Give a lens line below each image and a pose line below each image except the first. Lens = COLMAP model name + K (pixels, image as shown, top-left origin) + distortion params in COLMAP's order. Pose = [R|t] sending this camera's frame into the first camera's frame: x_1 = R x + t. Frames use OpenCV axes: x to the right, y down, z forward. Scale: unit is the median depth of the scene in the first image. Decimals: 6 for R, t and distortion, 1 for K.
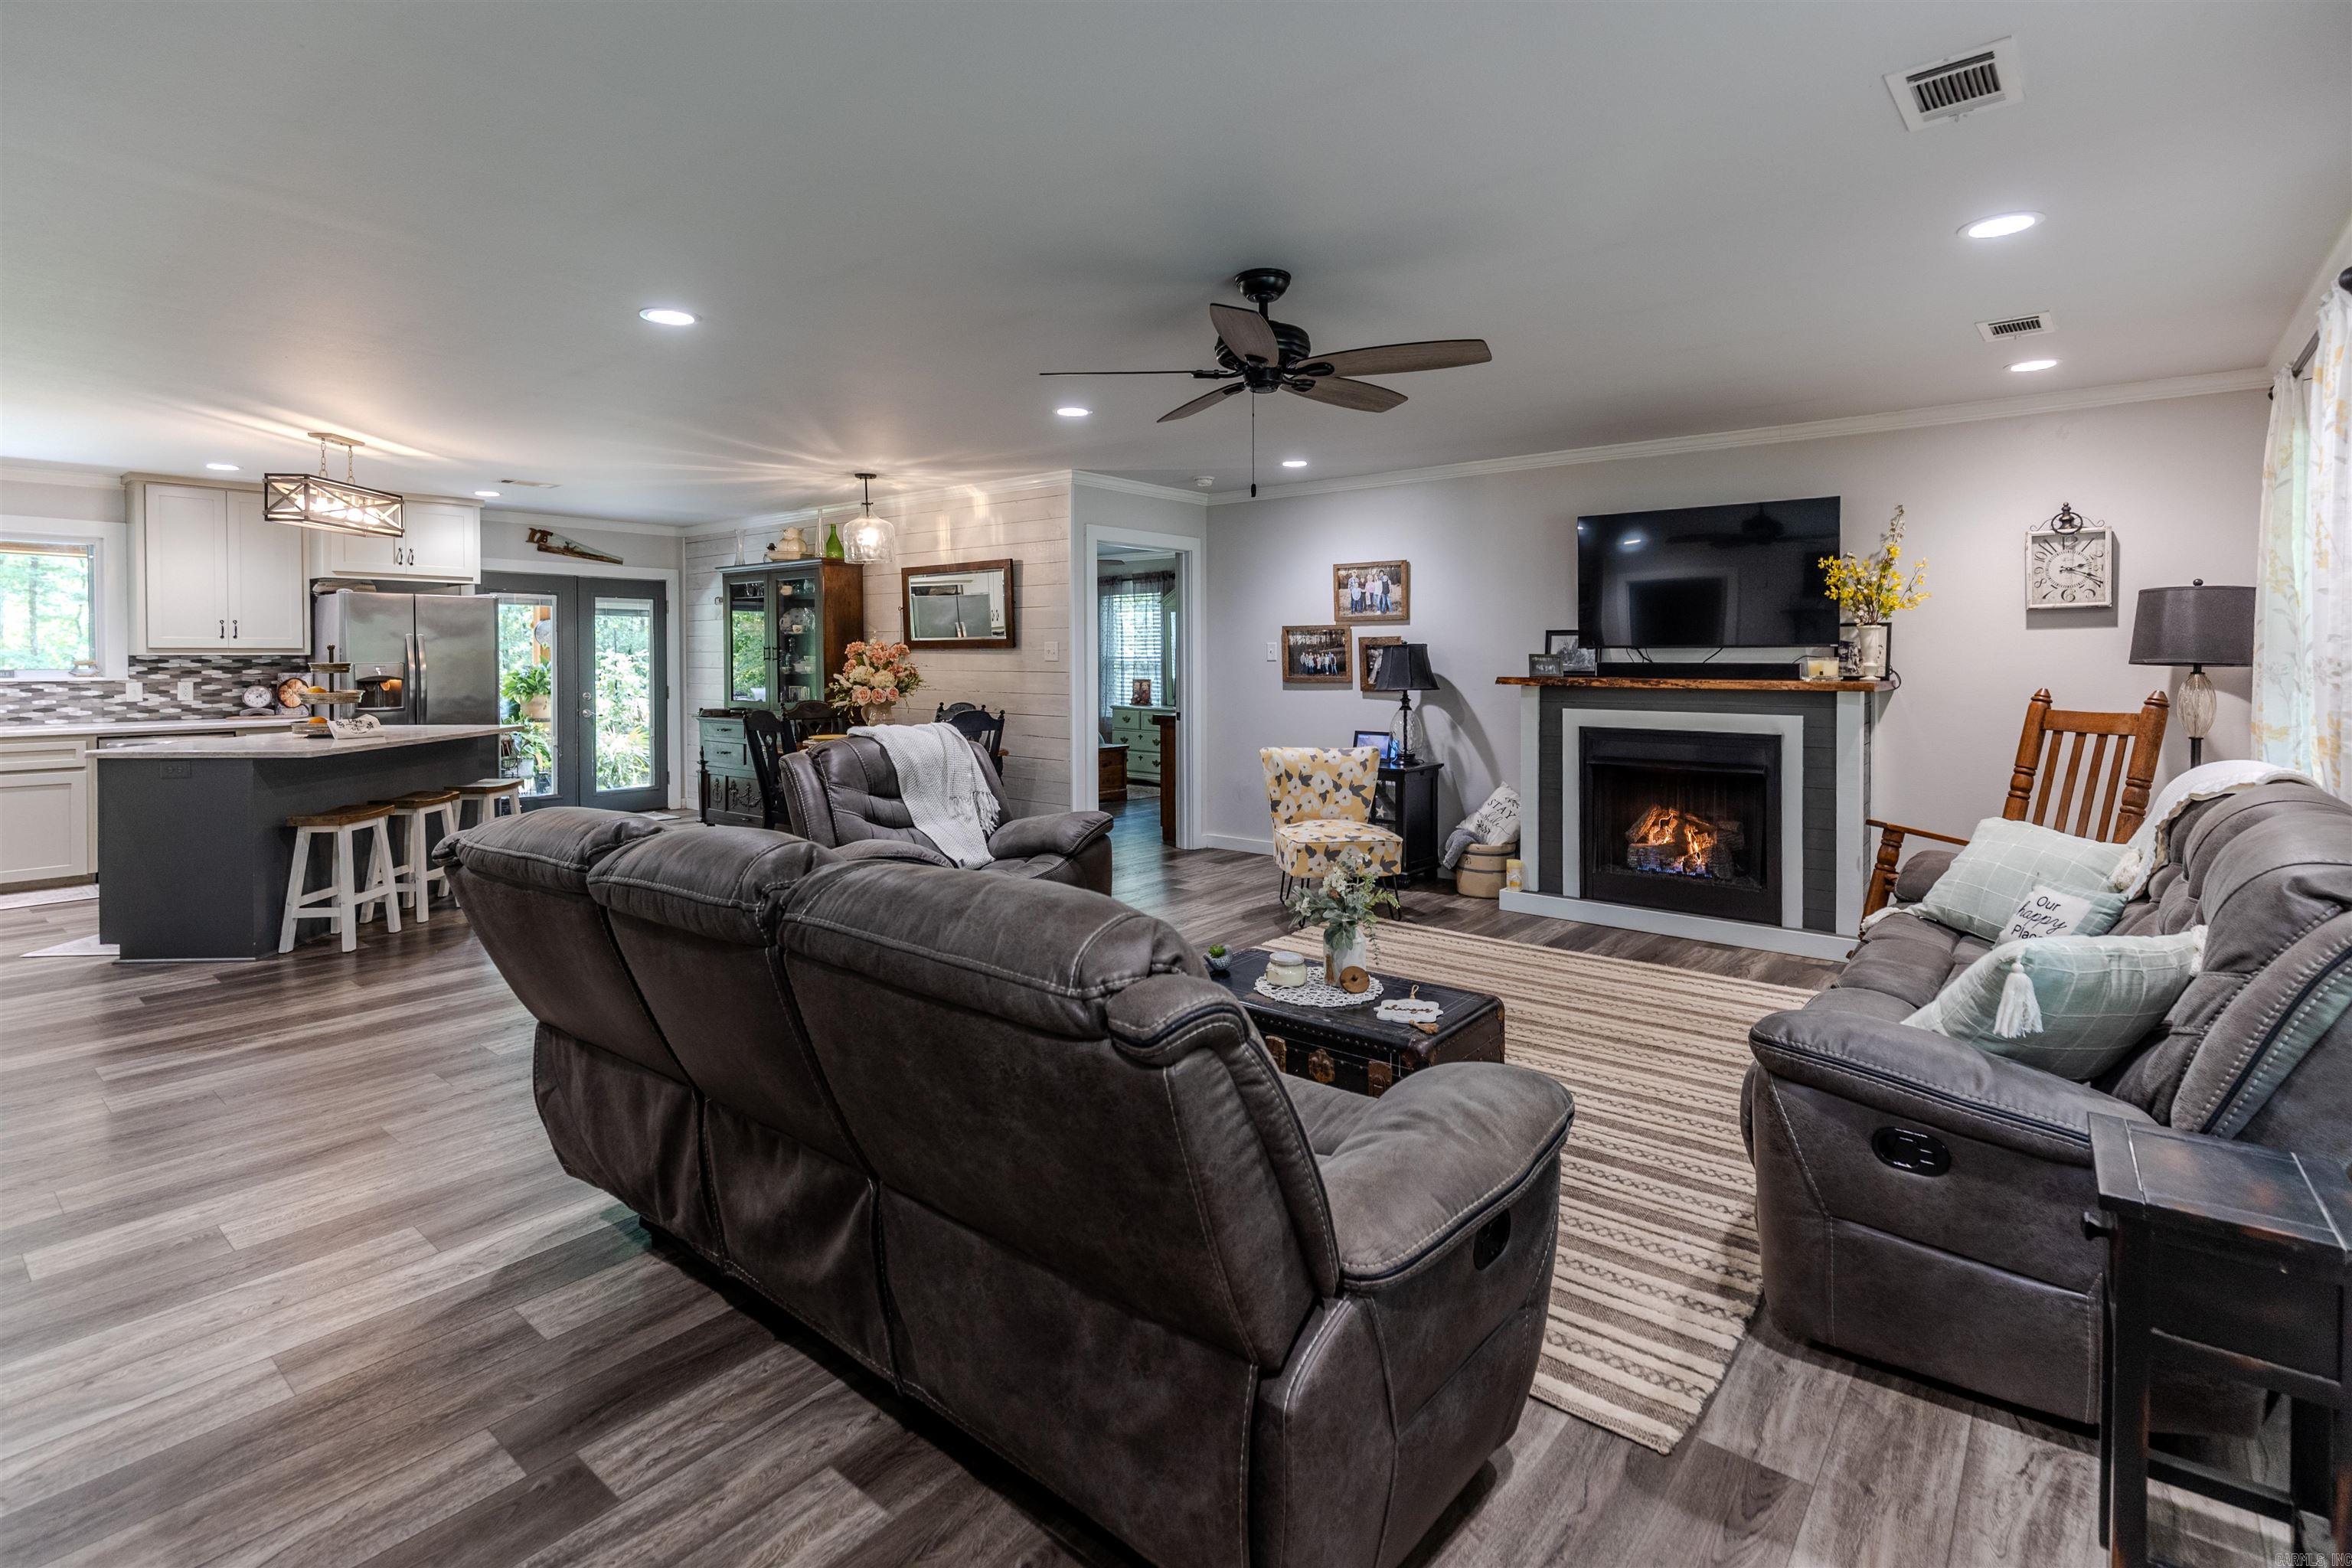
lens RADIAL K [[1032.8, 0, 1074.5], [0, 1032.8, 678.0], [0, 0, 1]] dist [-0.002436, -0.000655]
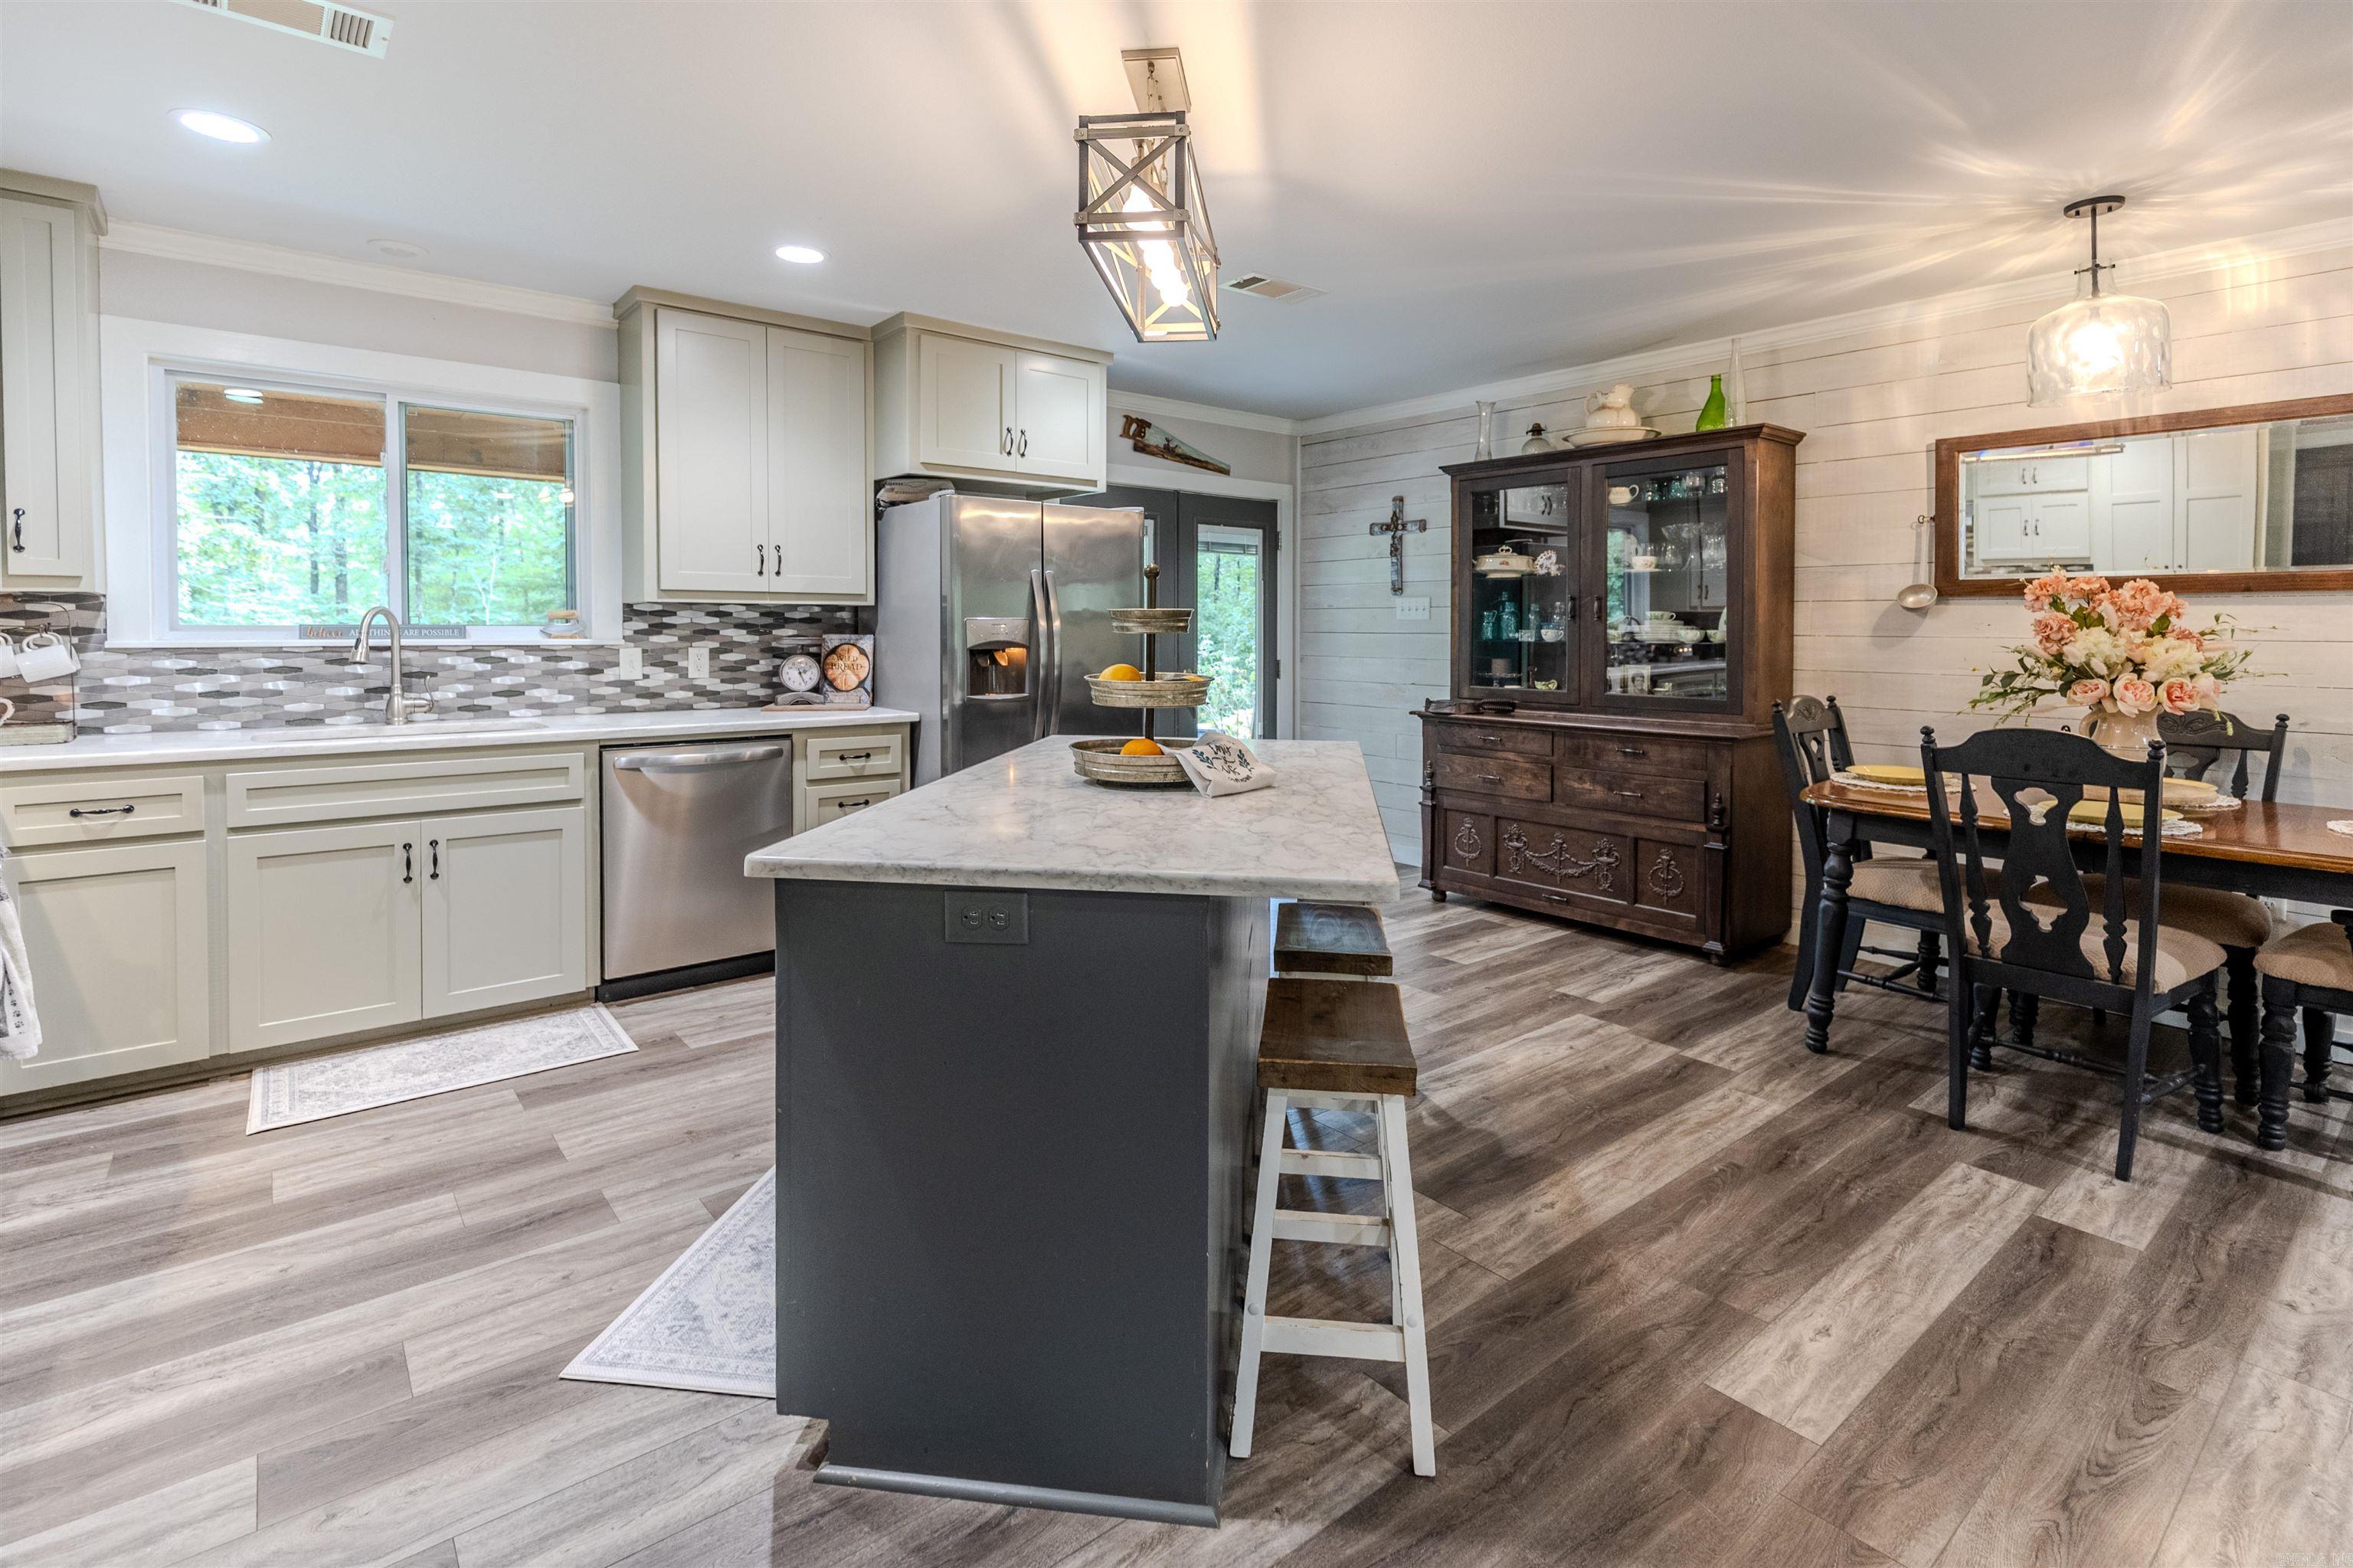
lens RADIAL K [[1049.3, 0, 1127.4], [0, 1049.3, 648.5], [0, 0, 1]] dist [0.000860, -0.000478]
pose [[0.973292, 0.008877, -0.229399, -0.454867], [-0.008909, 0.999960, 0.000897, 0.001241], [0.229398, 0.001171, 0.973332, 0.435390]]
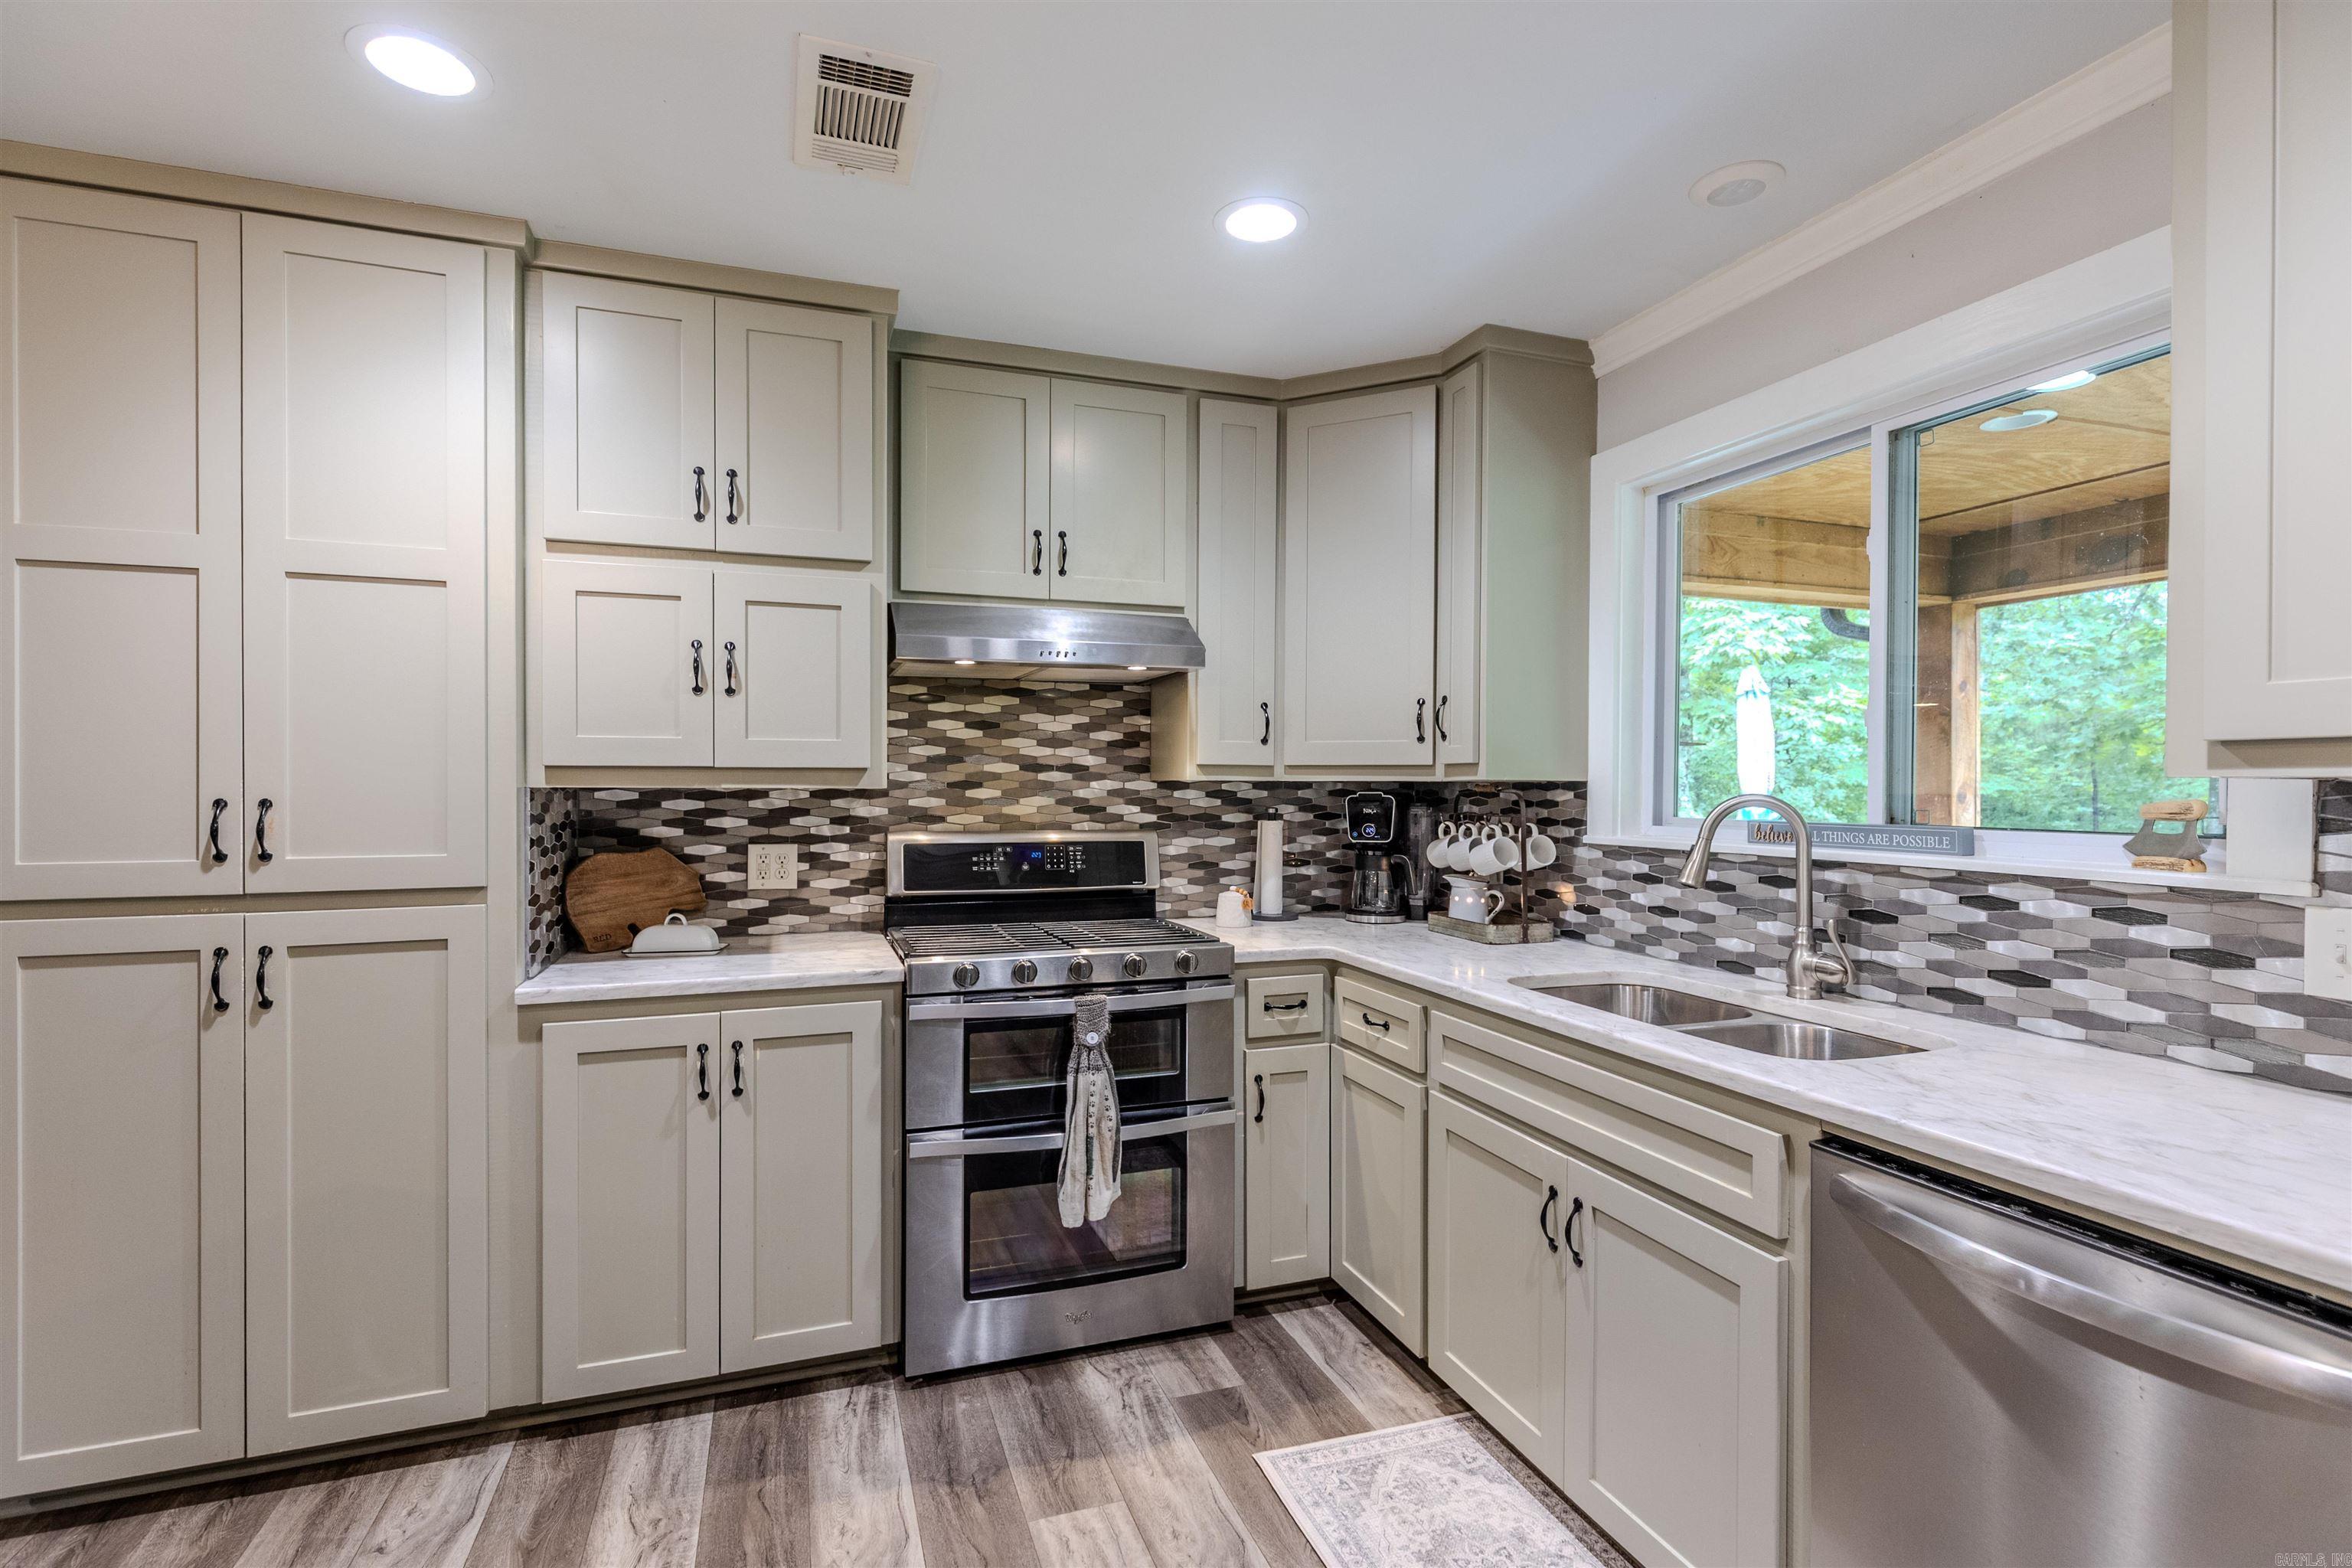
lens RADIAL K [[1106.4, 0, 1198.1], [0, 1106.4, 792.0], [0, 0, 1]] dist [-0.000158, -0.000211]
pose [[-0.521558, 0.008183, -0.853176, -0.558428], [-0.017132, 0.999652, 0.020061, -0.019065], [0.853044, 0.025079, -0.521237, 0.857244]]
